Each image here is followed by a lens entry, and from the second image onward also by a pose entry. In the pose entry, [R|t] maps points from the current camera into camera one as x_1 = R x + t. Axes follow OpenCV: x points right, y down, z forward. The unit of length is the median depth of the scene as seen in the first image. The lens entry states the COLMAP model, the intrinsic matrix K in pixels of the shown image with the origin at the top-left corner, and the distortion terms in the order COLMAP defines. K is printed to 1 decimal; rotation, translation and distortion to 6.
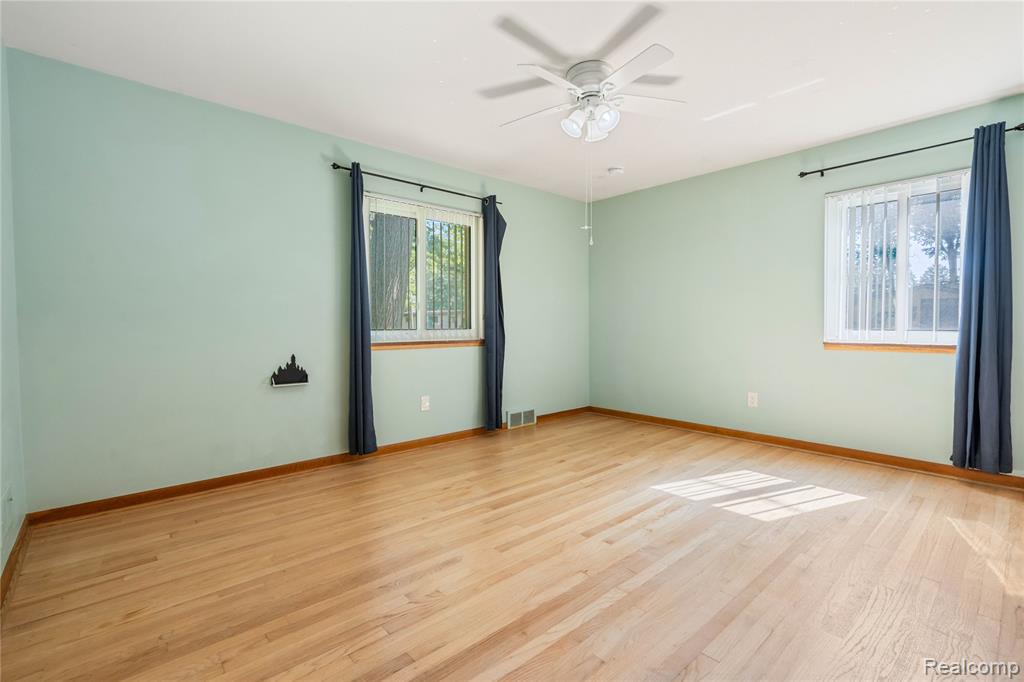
lens RADIAL K [[462.4, 0, 511.6], [0, 462.4, 339.0], [0, 0, 1]] dist [-0.003036, 0.000821]
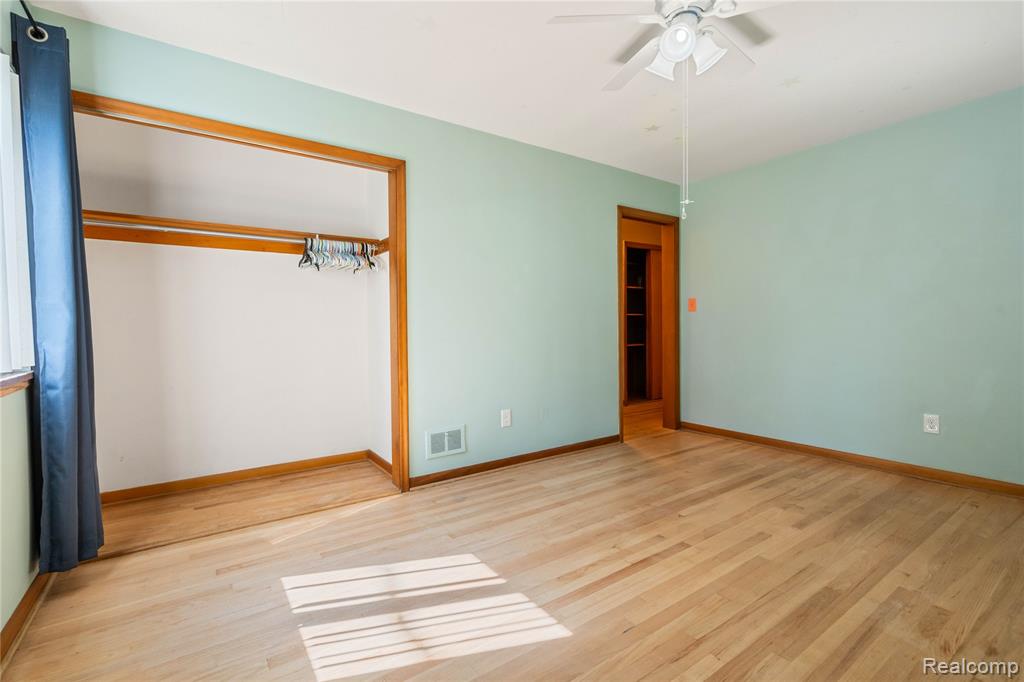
lens RADIAL K [[462.4, 0, 511.6], [0, 462.4, 339.0], [0, 0, 1]] dist [-0.003036, 0.000821]
pose [[-0.993273, 0.006416, 0.115618, 0.377363], [0.014346, 0.997589, 0.067894, -0.067336], [-0.114903, 0.069096, -0.990971, 1.827749]]
